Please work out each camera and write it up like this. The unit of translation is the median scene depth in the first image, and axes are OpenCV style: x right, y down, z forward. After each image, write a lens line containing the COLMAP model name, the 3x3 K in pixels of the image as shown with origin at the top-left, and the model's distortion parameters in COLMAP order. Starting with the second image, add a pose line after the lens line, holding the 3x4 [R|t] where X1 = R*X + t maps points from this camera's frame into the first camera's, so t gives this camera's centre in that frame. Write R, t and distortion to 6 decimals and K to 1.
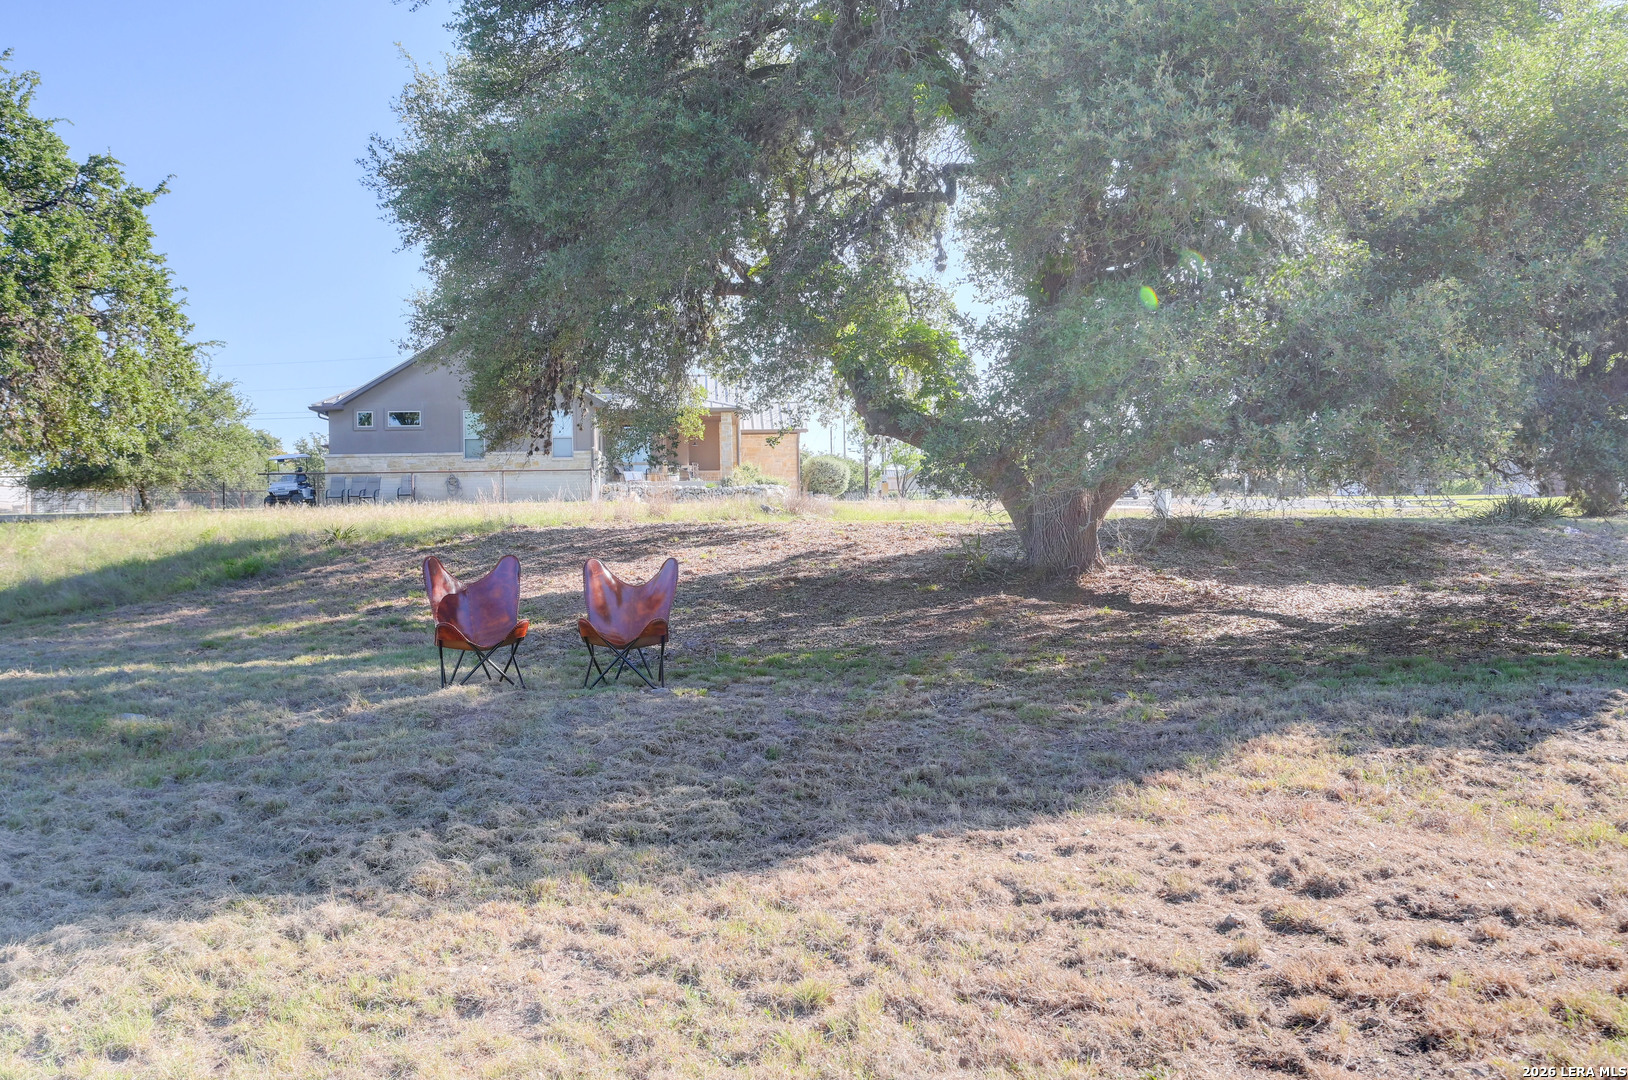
lens RADIAL K [[1408.8, 0, 812.7], [0, 1408.8, 538.6], [0, 0, 1]] dist [-0.005356, 0.001013]
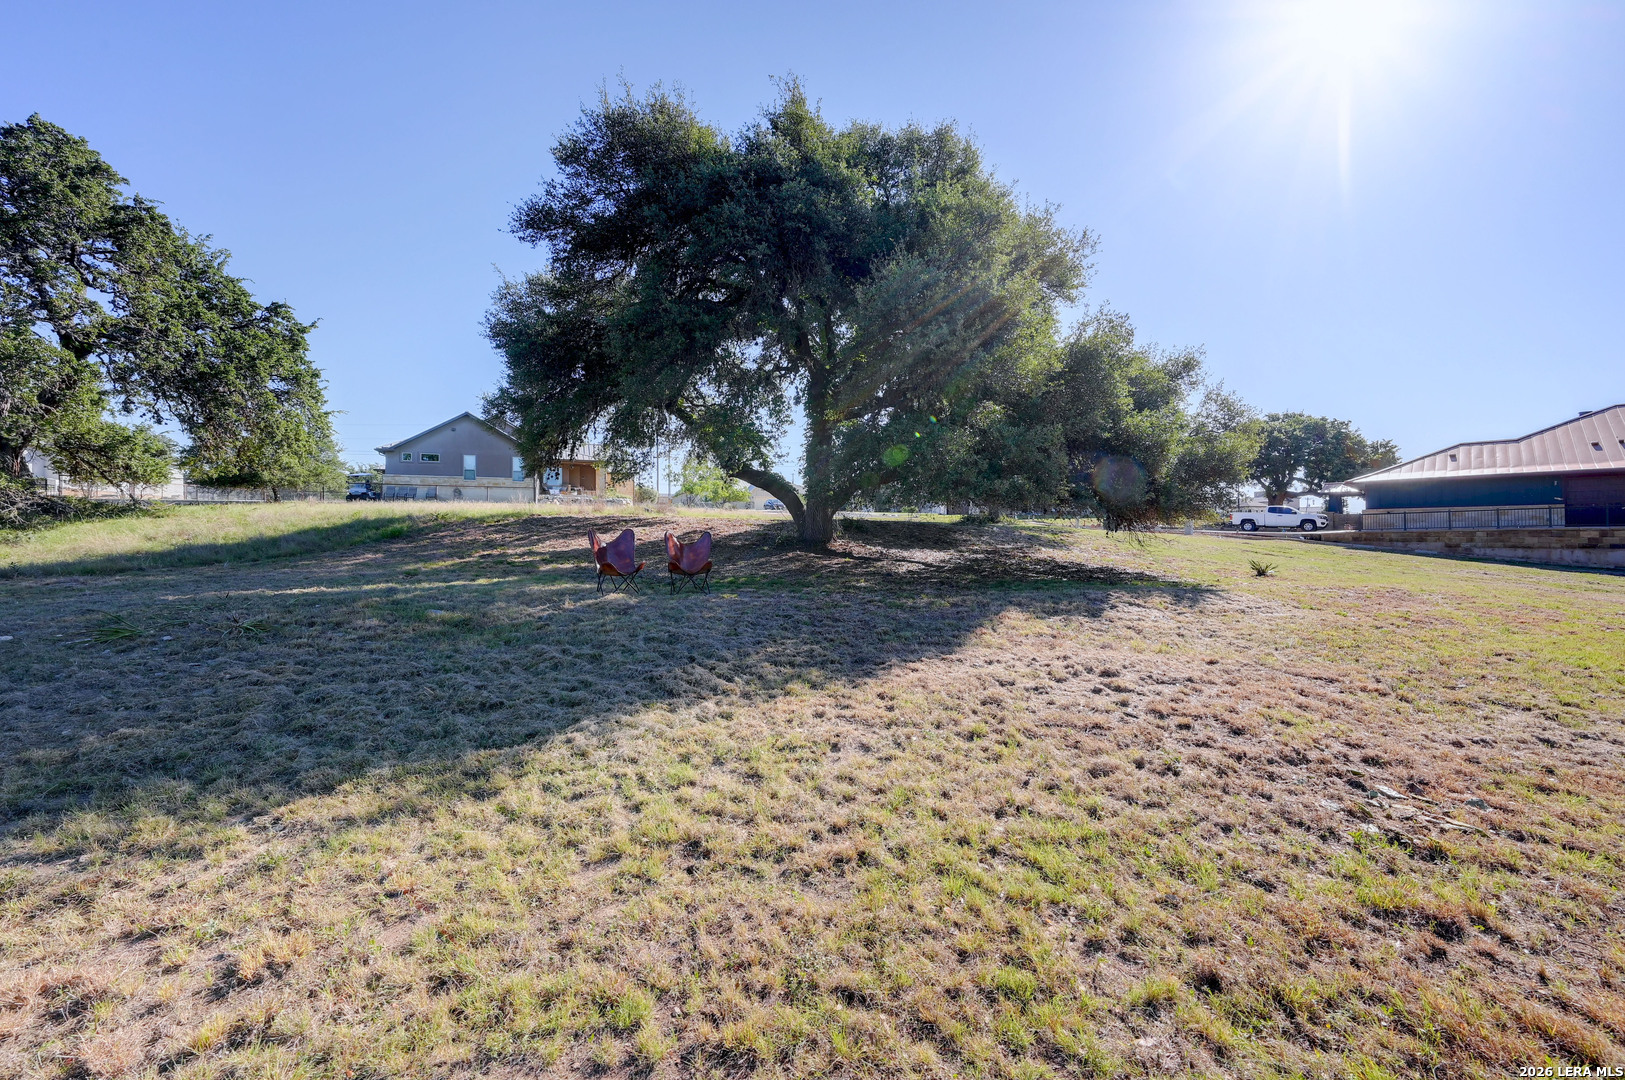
lens RADIAL K [[638.0, 0, 800.4], [0, 638.0, 543.3], [0, 0, 1]] dist [-0.002256, 0.000894]
pose [[0.959038, 0.016384, 0.282802, -0.111054], [-0.023591, 0.999477, 0.022098, 0.002719], [-0.282292, -0.027864, 0.958924, 0.024009]]
